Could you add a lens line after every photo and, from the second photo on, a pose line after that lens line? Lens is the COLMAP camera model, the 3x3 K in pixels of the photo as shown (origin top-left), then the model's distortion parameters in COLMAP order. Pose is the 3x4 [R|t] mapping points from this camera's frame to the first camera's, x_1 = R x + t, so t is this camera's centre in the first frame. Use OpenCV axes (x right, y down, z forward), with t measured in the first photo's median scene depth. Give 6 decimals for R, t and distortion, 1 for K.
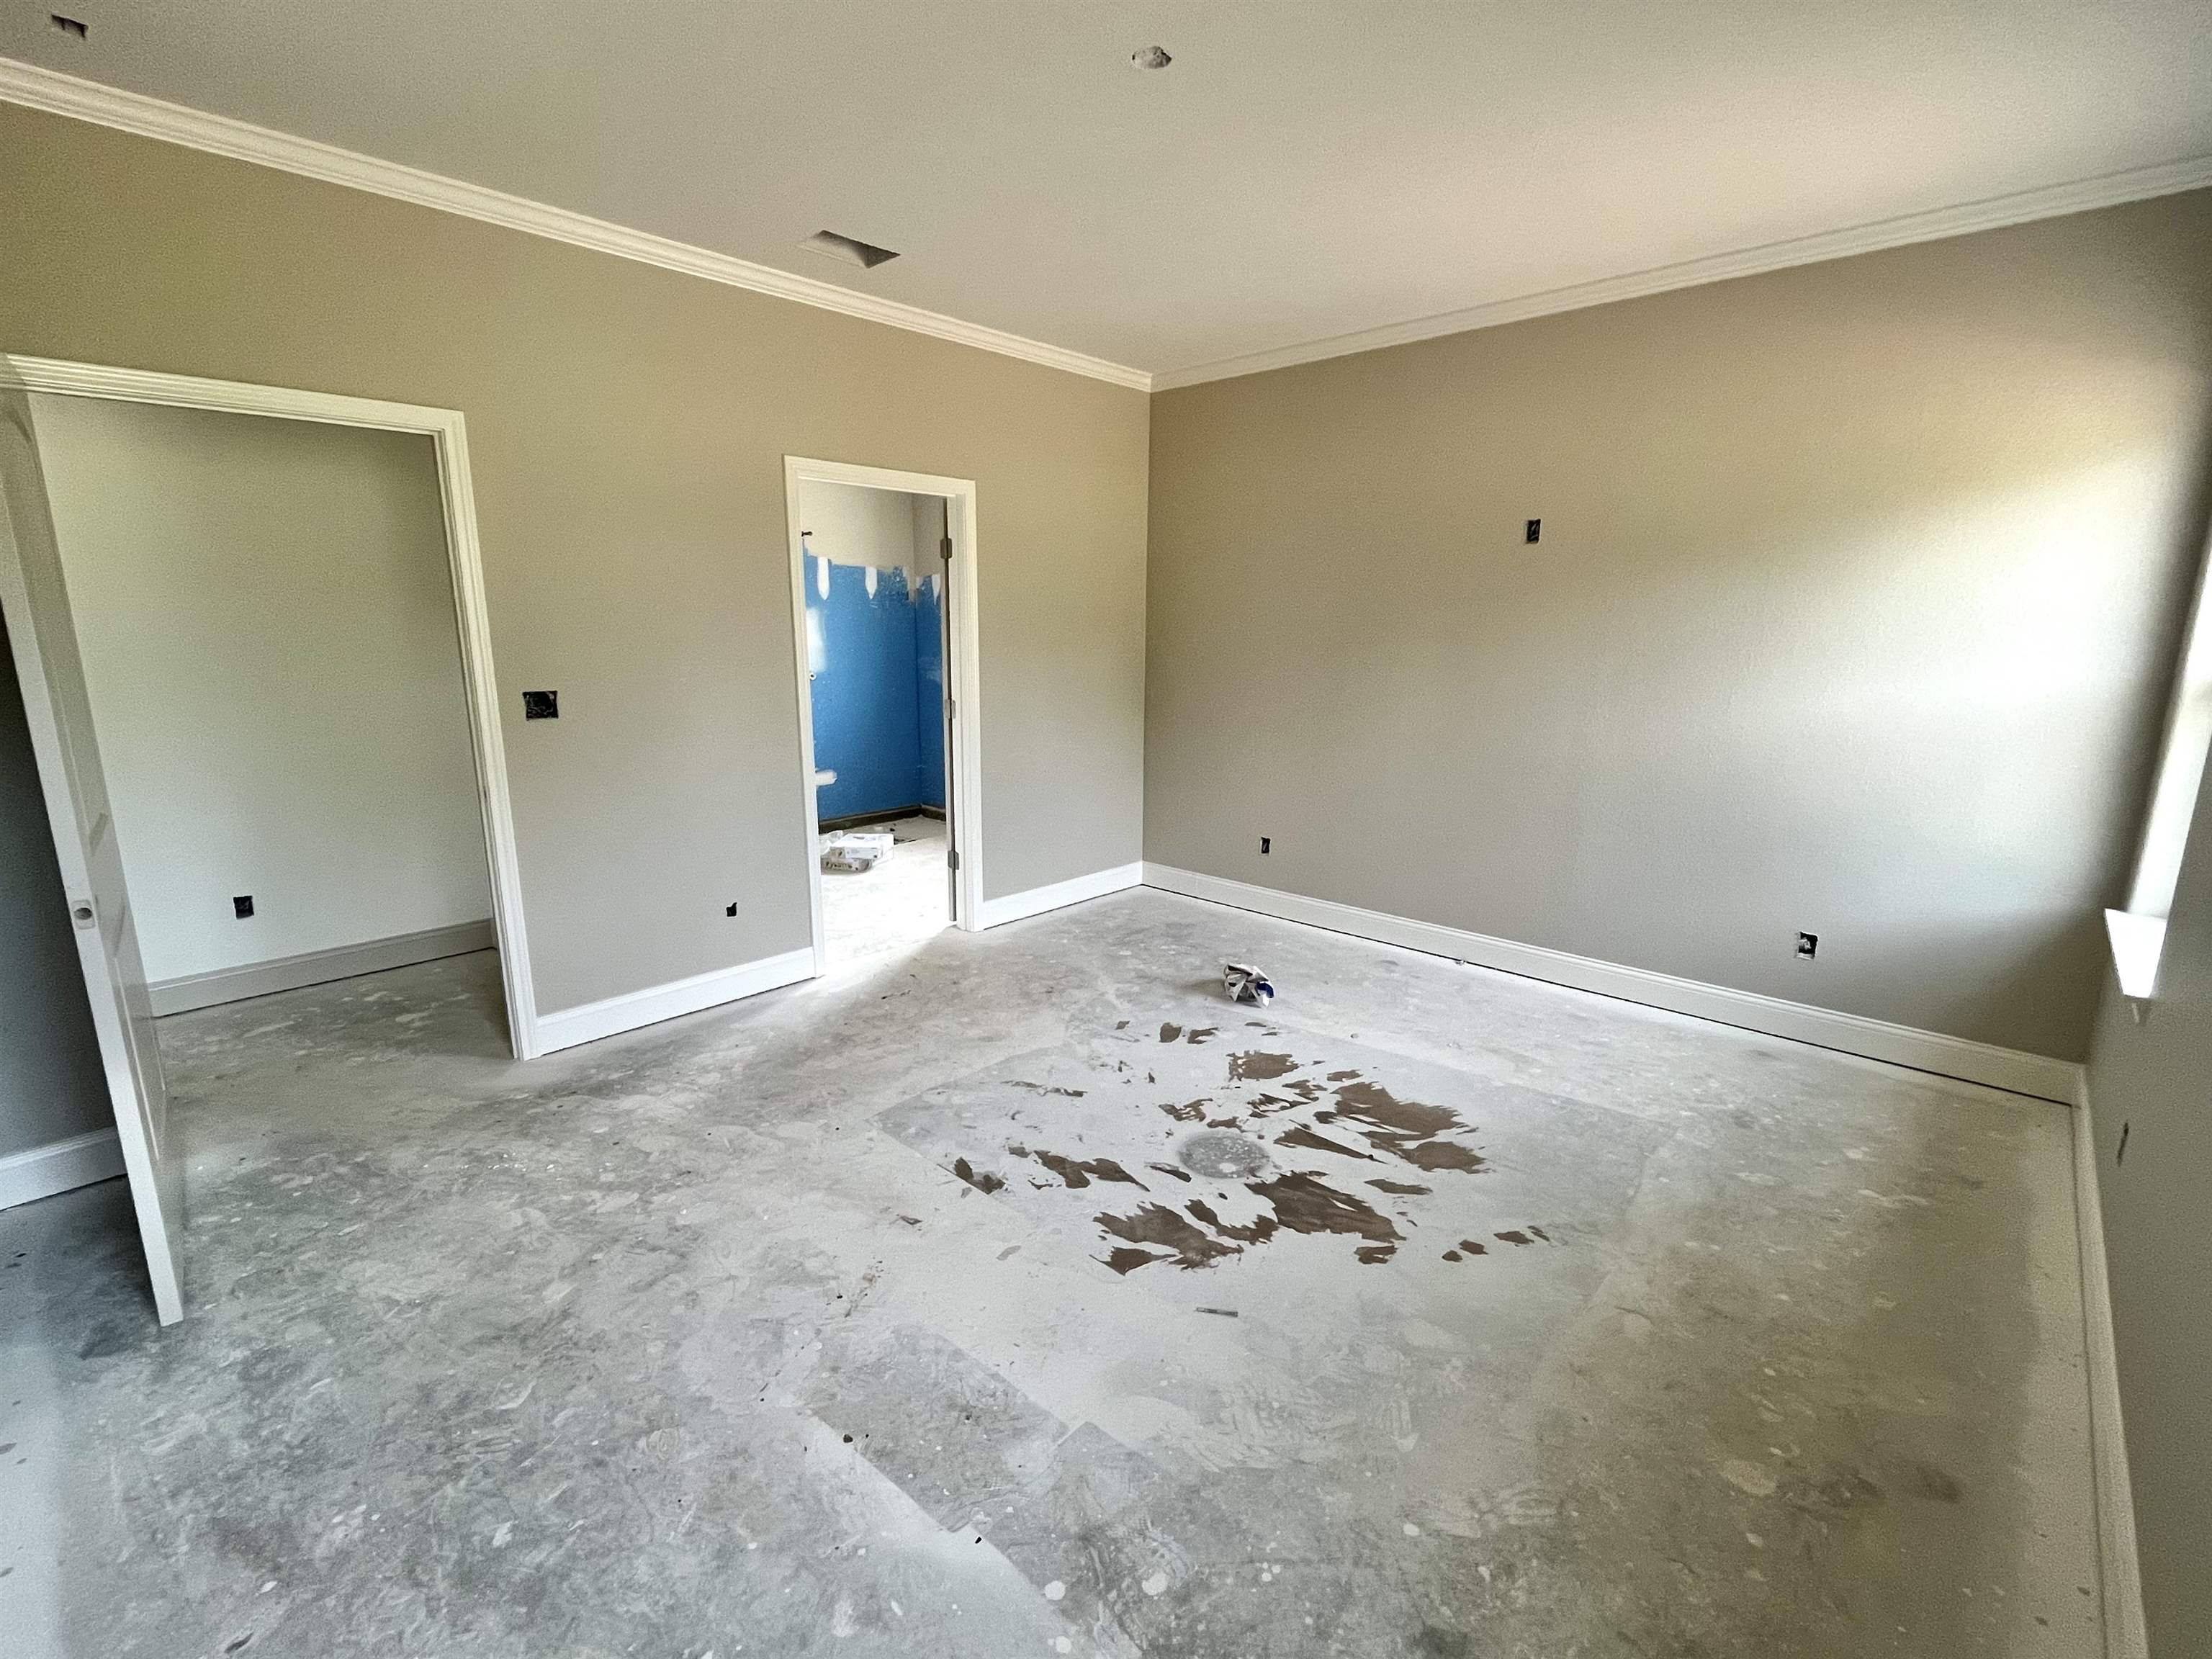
lens RADIAL K [[994.5, 0, 1106.0], [0, 994.5, 829.5], [0, 0, 1]] dist [-0.002463, -0.000399]
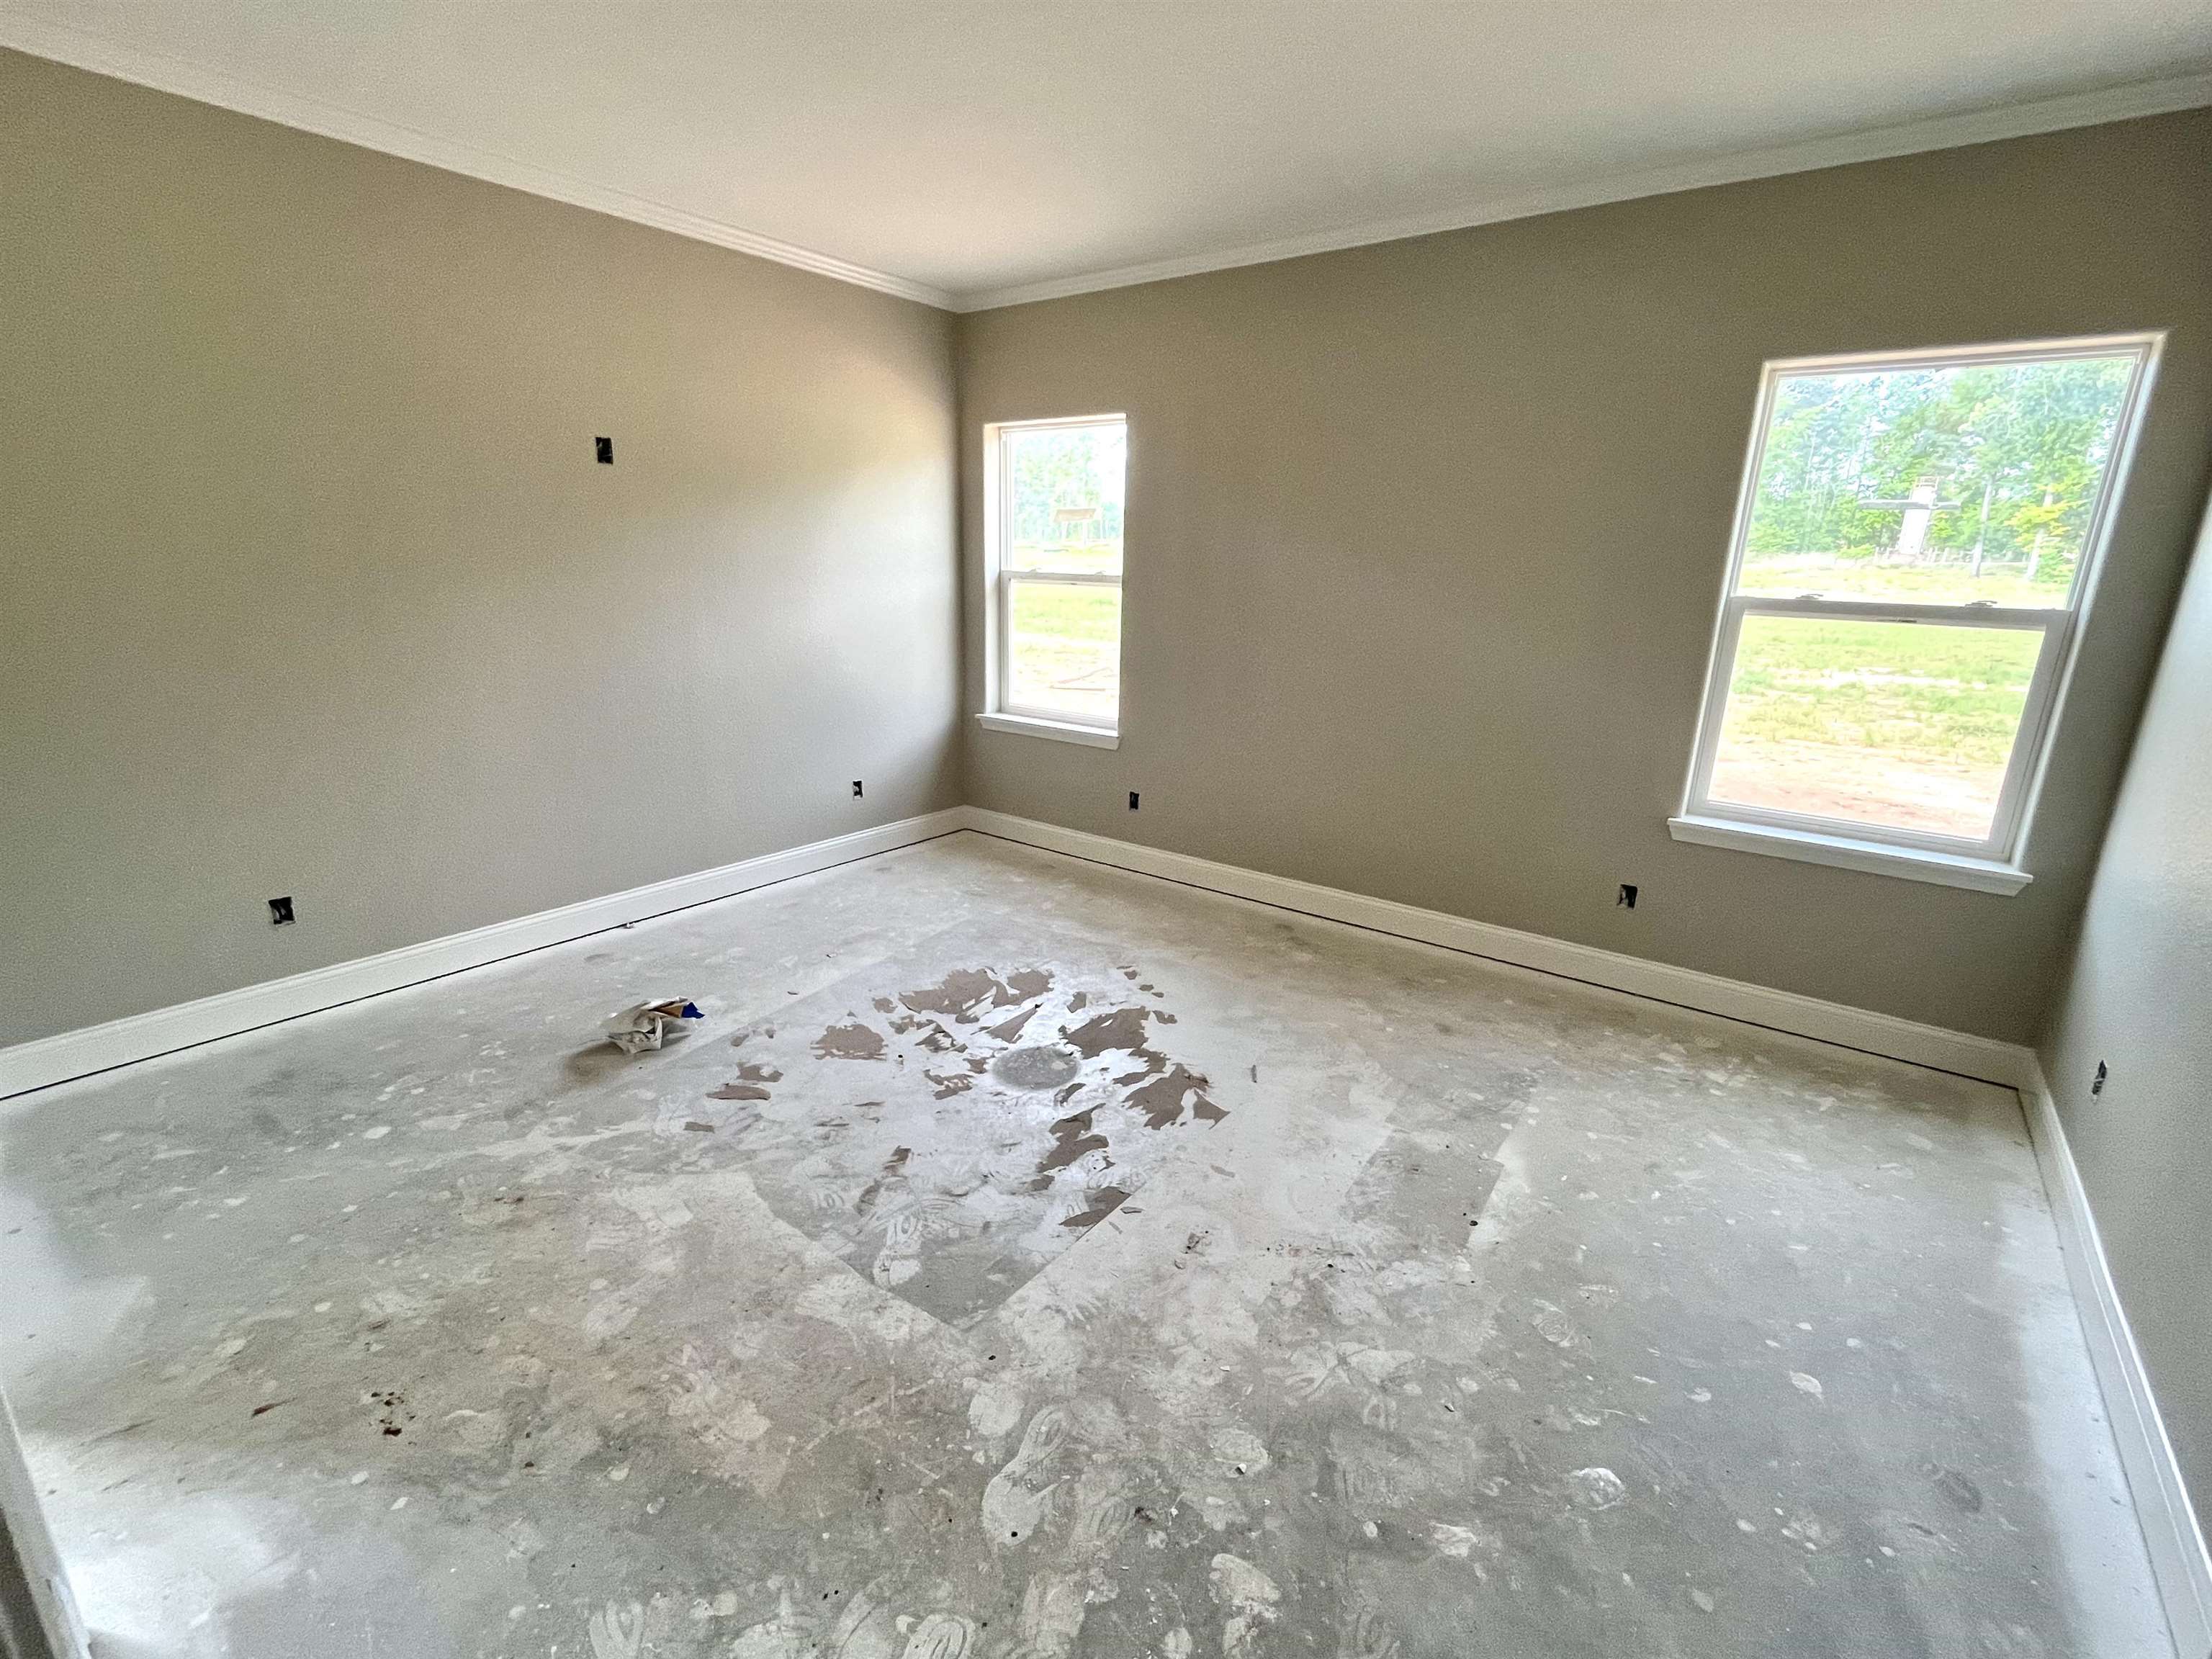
lens RADIAL K [[987.5, 0, 1106.0], [0, 987.5, 829.5], [0, 0, 1]] dist [-0.004039, 0.000029]
pose [[-0.109161, -0.271494, 0.956229, -0.838949], [0.178762, 0.940933, 0.287558, -0.207532], [-0.977818, 0.202328, -0.054180, 0.929808]]
